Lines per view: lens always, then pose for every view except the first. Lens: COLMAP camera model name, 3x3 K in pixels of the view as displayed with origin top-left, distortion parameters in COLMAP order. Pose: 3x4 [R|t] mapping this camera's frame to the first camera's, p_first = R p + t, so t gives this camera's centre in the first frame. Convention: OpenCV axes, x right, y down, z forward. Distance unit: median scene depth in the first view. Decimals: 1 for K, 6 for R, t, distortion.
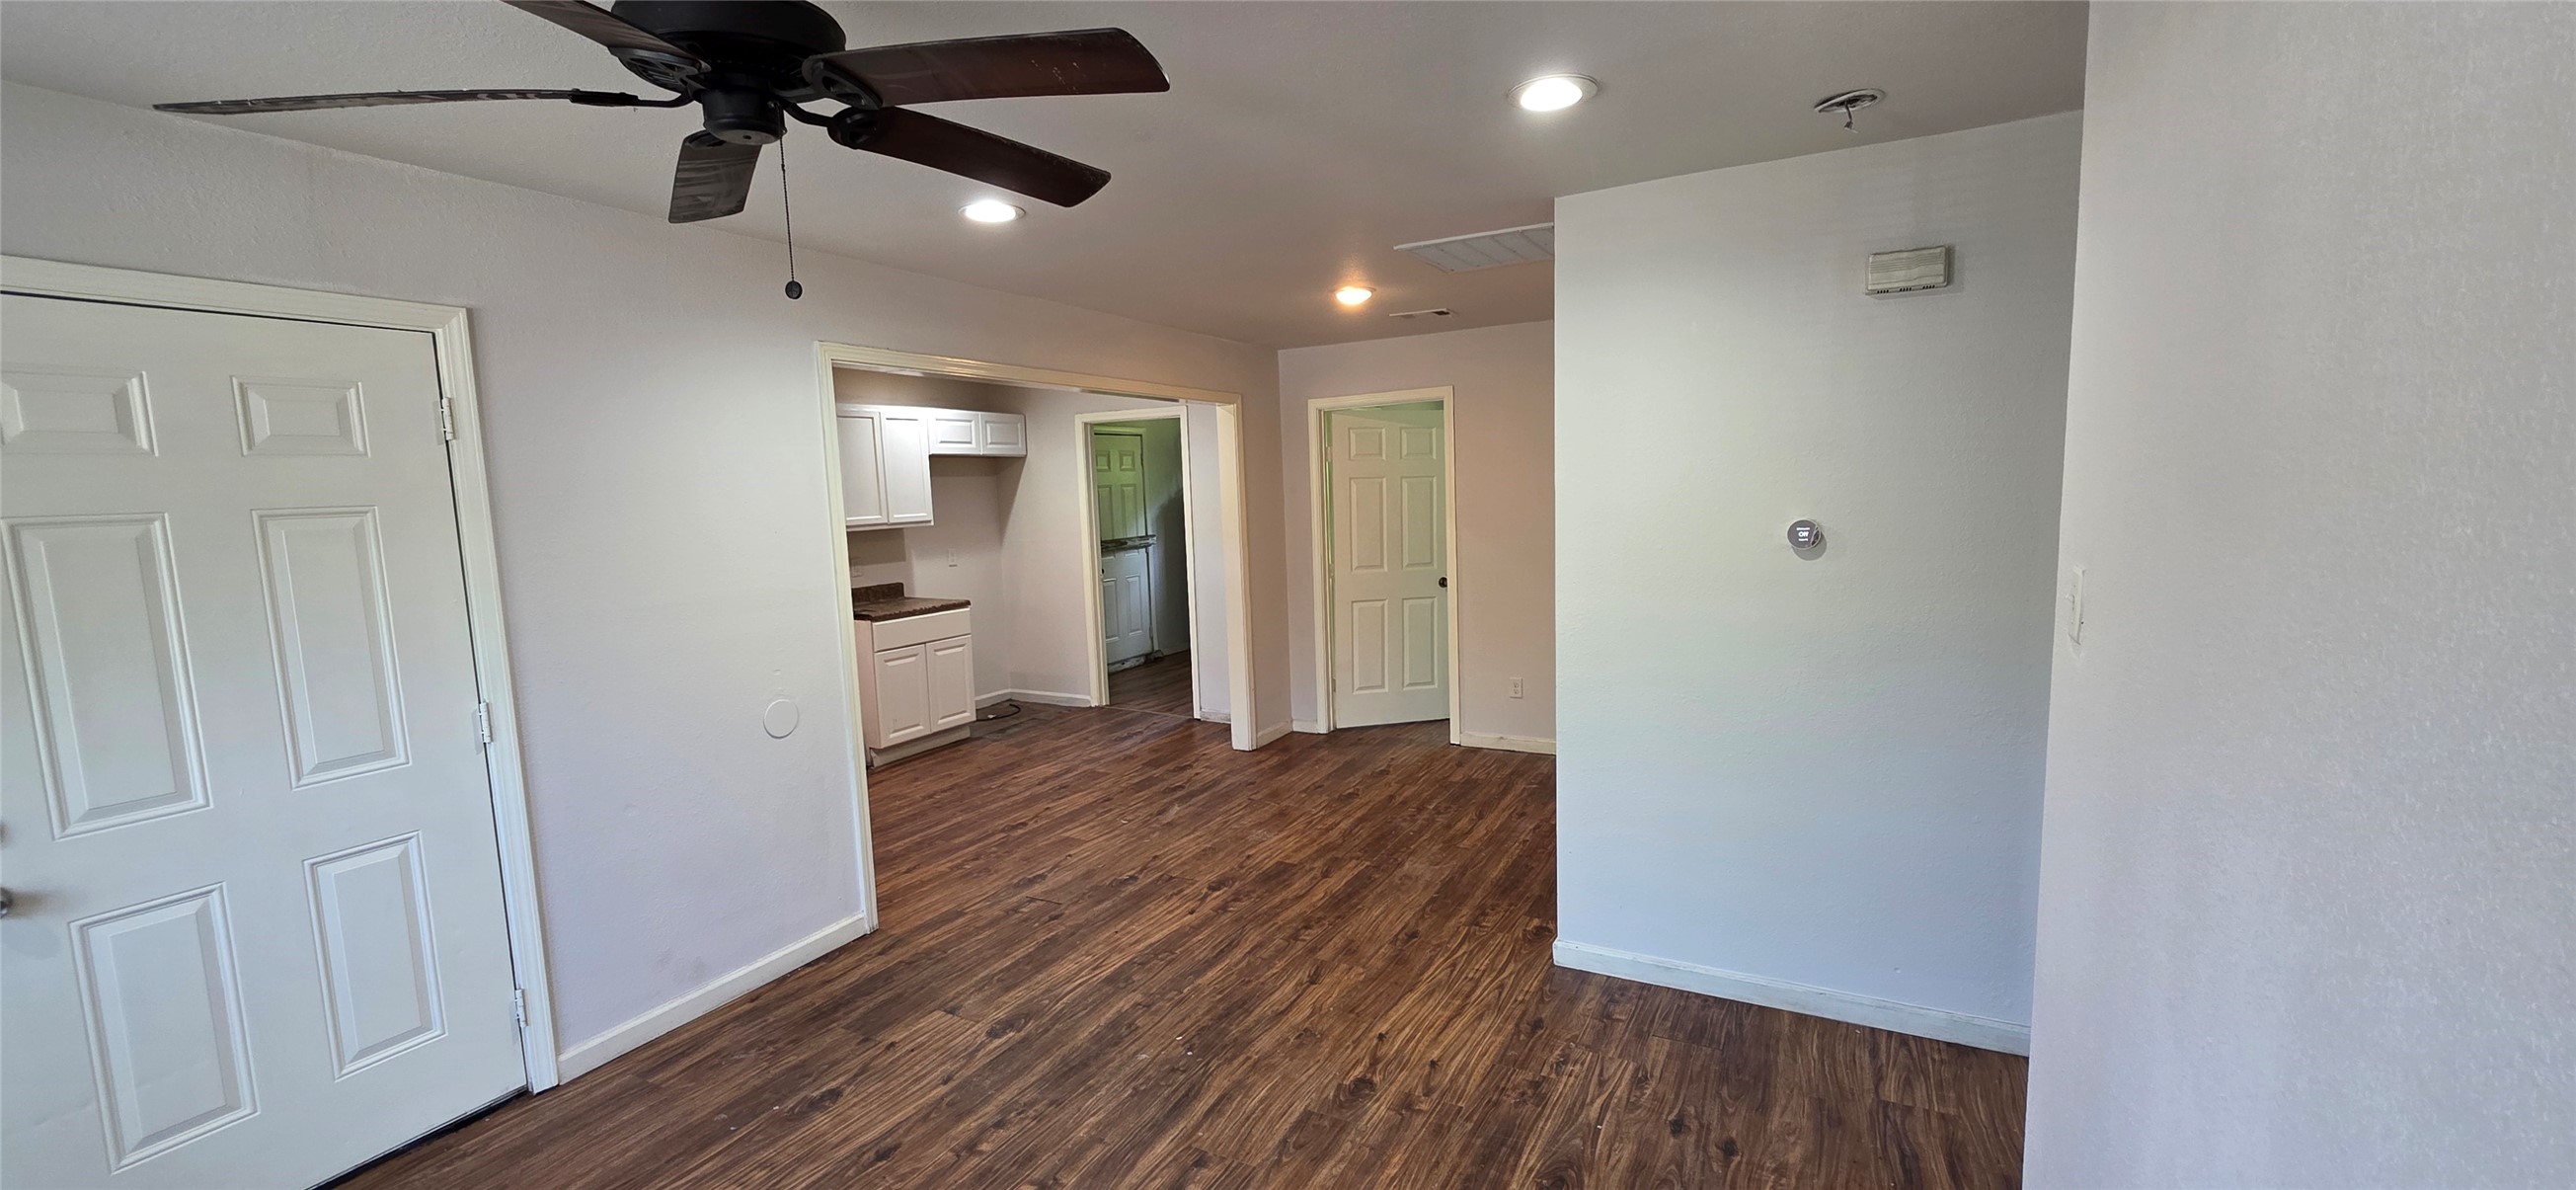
lens RADIAL K [[1034.3, 0, 1295.8], [0, 1034.3, 602.3], [0, 0, 1]] dist [0.001100, 0.000024]
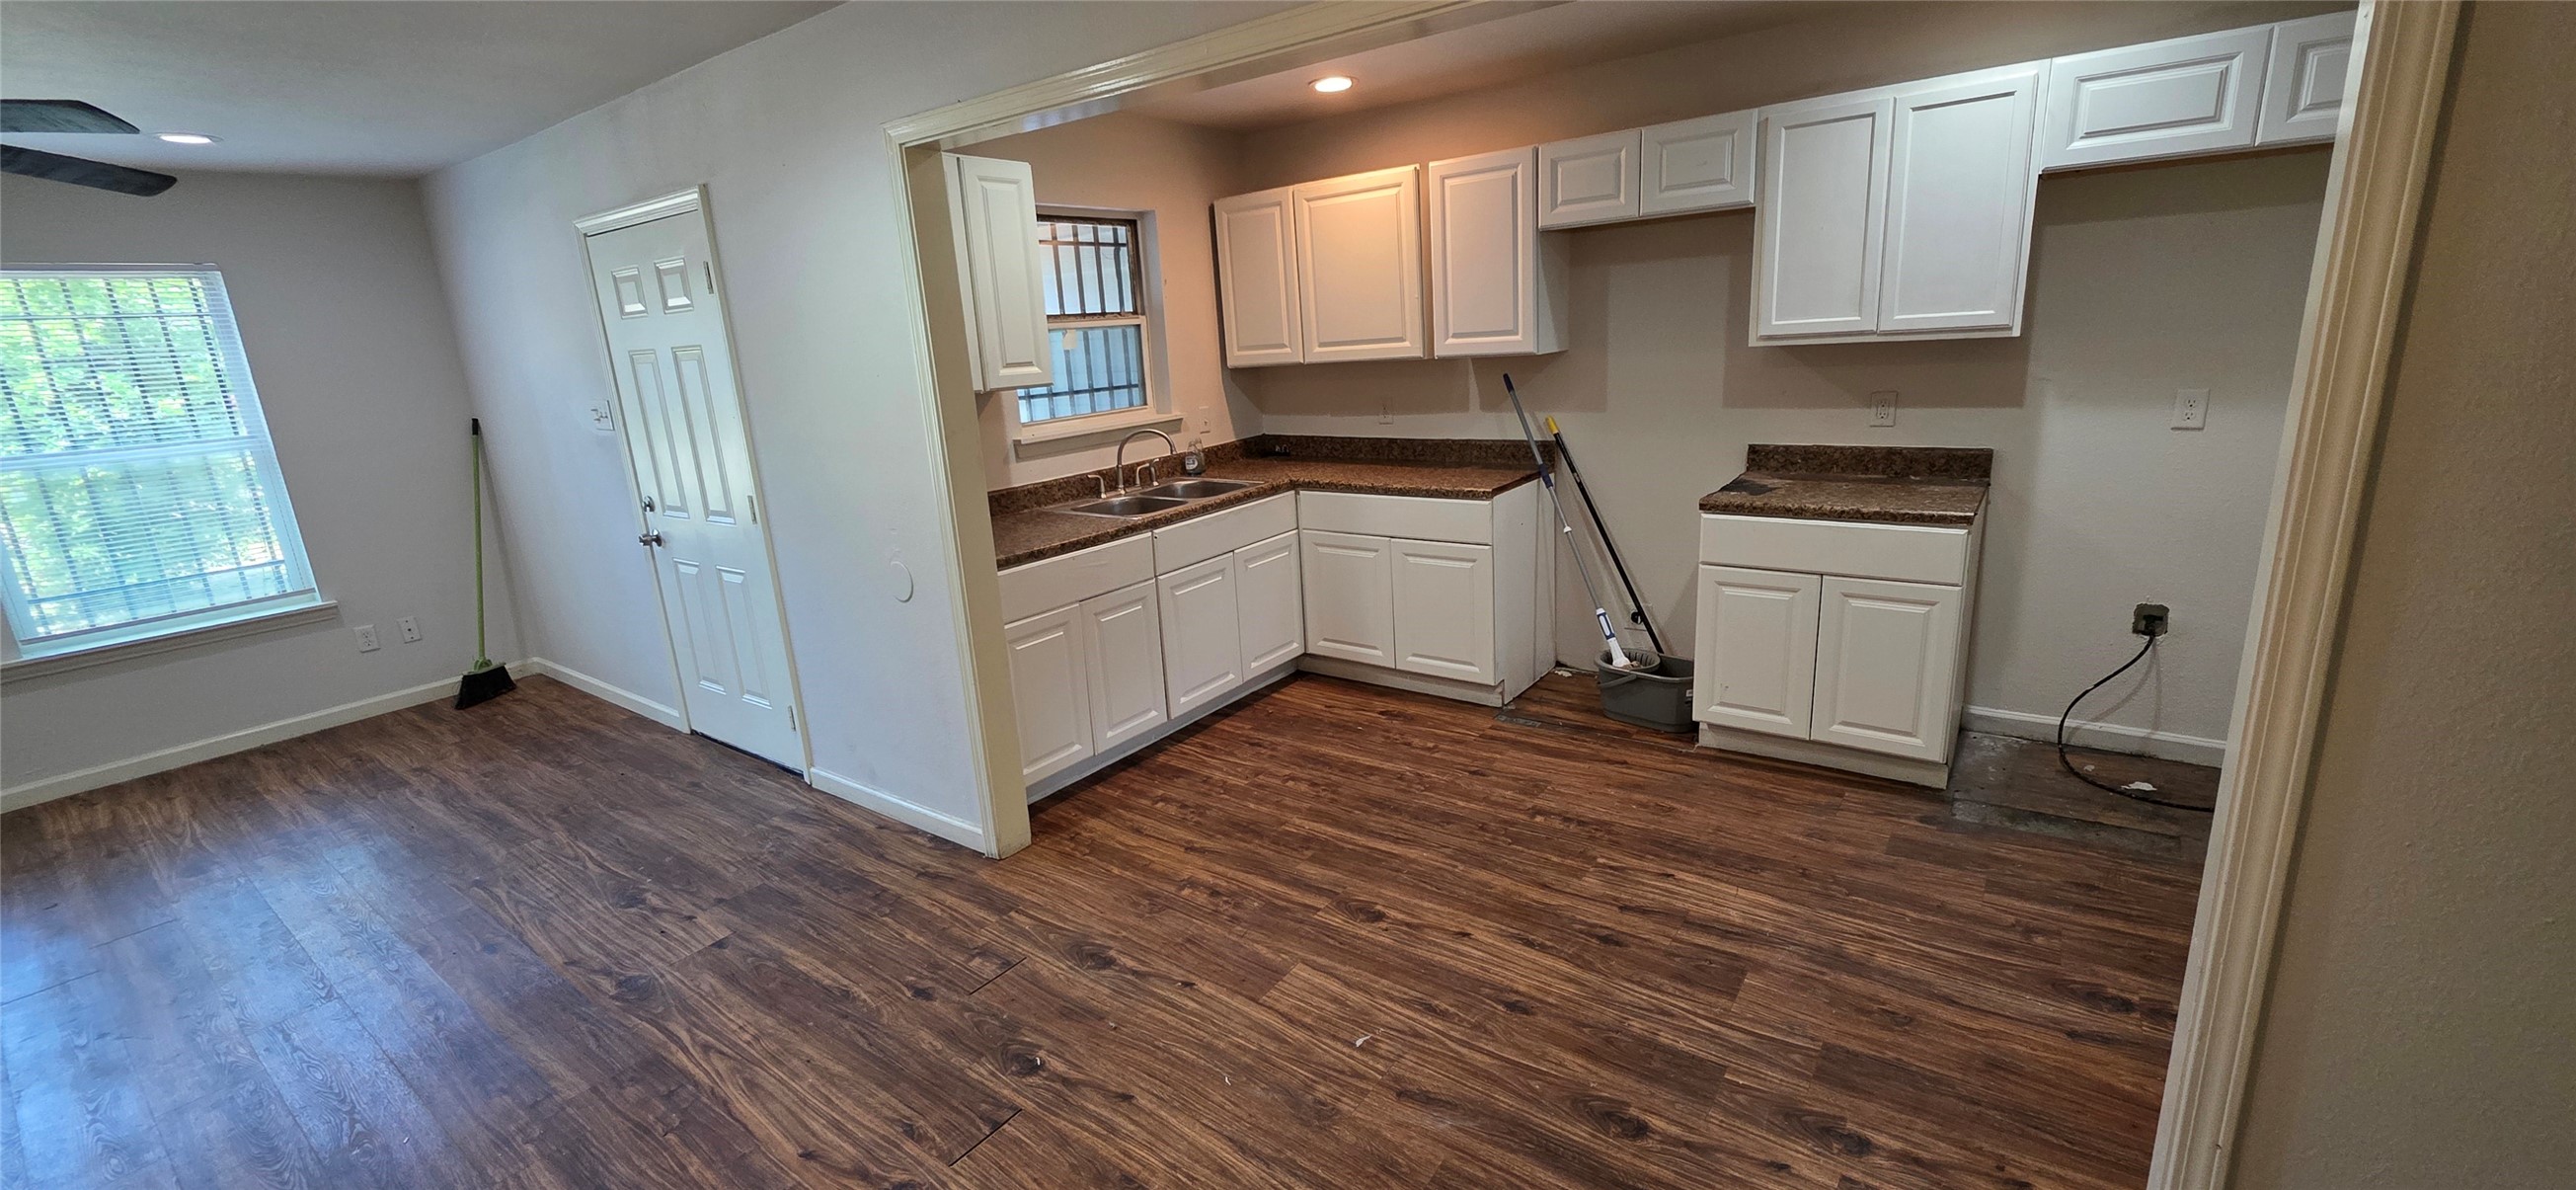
lens RADIAL K [[1034.3, 0, 1294.9], [0, 1034.3, 585.6], [0, 0, 1]] dist [0.001100, 0.000024]
pose [[-0.163140, 0.280421, -0.945912, 0.230109], [-0.046384, 0.955516, 0.291268, -0.122156], [0.985512, 0.091393, -0.142876, 1.059620]]
